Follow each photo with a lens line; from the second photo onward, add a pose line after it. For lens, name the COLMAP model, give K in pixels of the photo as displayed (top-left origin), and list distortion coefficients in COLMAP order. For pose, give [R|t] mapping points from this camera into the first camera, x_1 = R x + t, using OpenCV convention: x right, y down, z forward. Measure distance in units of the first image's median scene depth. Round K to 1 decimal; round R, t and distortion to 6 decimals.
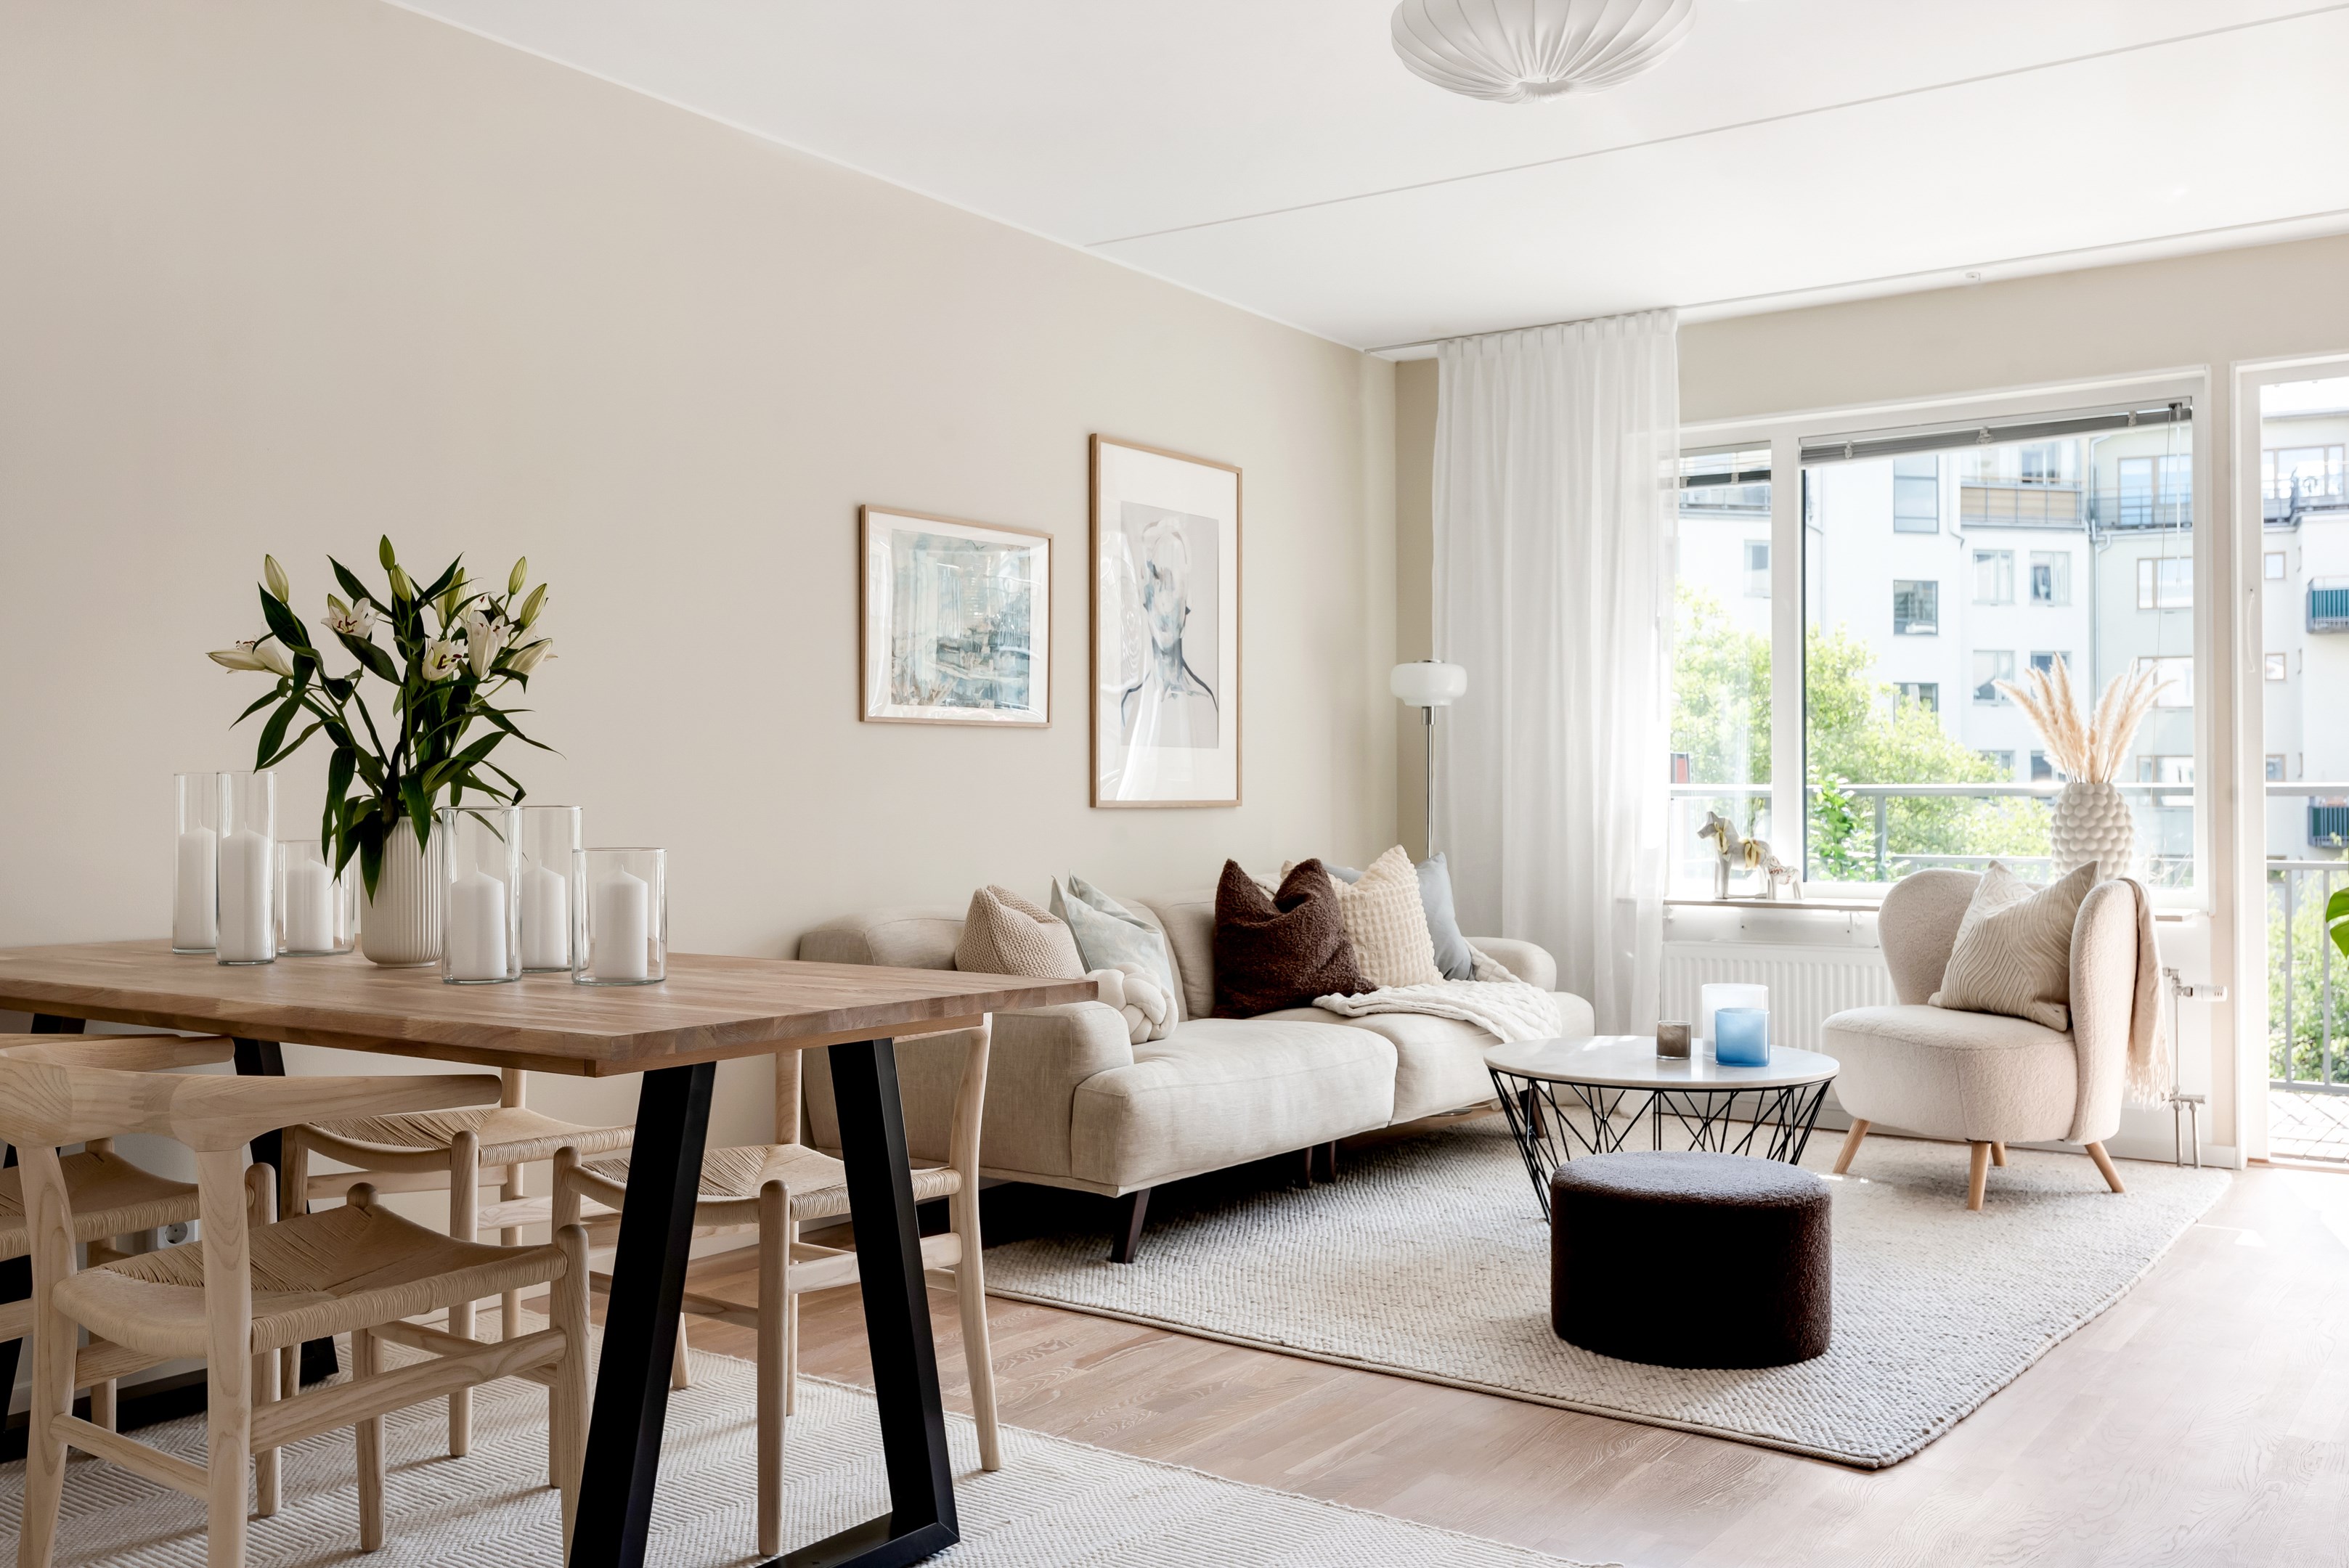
lens RADIAL K [[2084.3, 0, 1169.2], [0, 2084.3, 788.4], [0, 0, 1]] dist [0.022381, -0.017543]
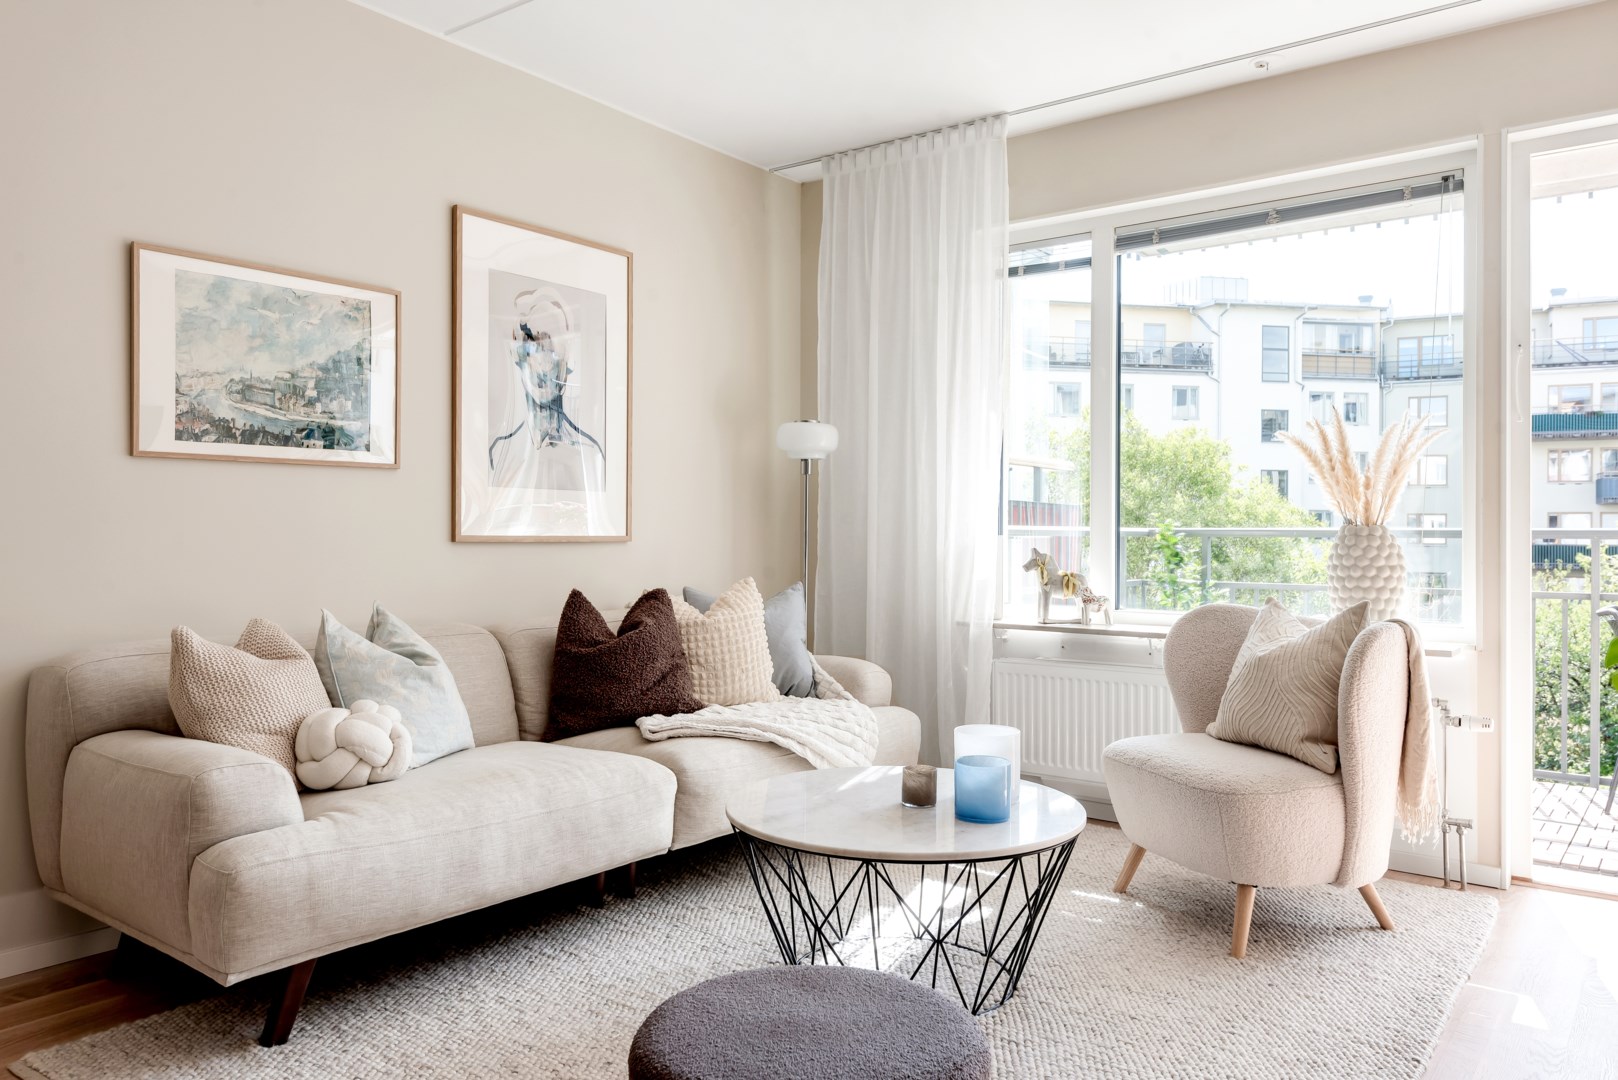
lens RADIAL K [[1151.6, 0, 811.5], [0, 1151.6, 534.9], [0, 0, 1]] dist [0.023736, -0.011606]
pose [[0.999108, 0.006429, -0.041741, 0.178331], [-0.006243, 0.999970, 0.004566, 0.001443], [0.041769, -0.004301, 0.999118, 0.387437]]
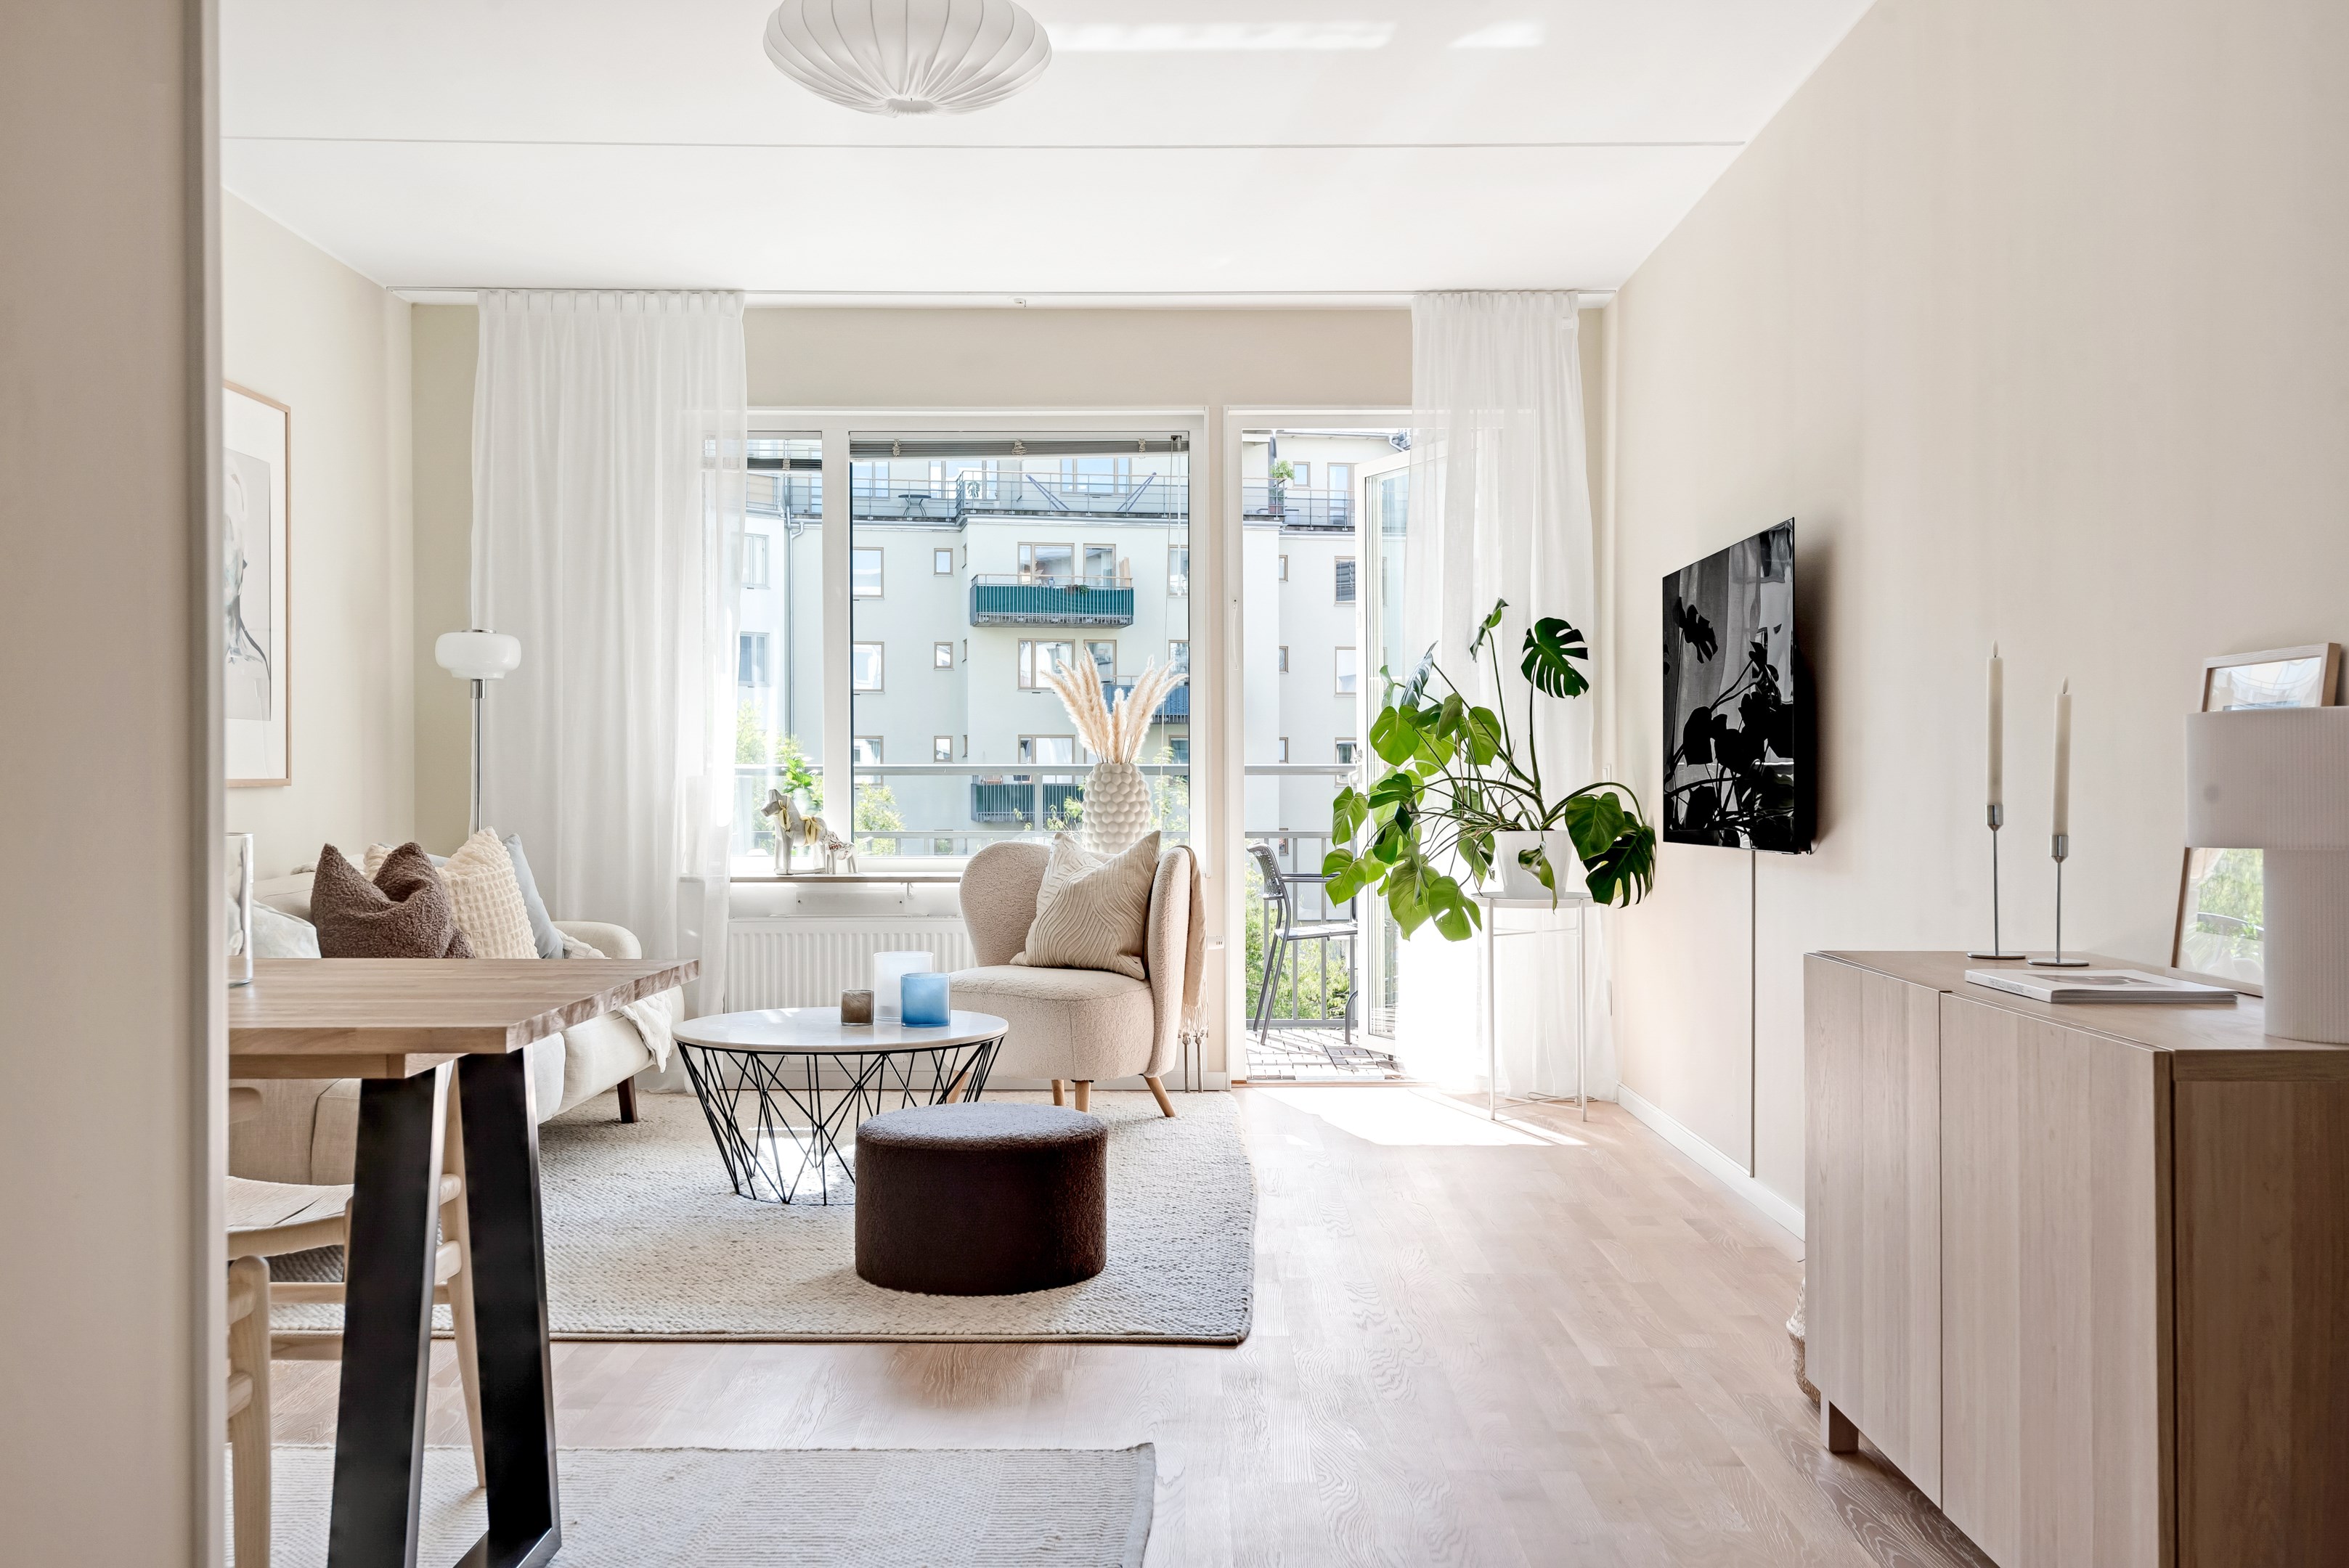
lens RADIAL K [[2193.3, 0, 1220.0], [0, 2193.3, 796.8], [0, 0, 1]] dist [0.017385, 0.000000]
pose [[0.807895, -0.005033, 0.589305, -0.217784], [-0.003205, 0.999911, 0.012934, -0.000023], [-0.589318, -0.012338, 0.807807, 0.002680]]
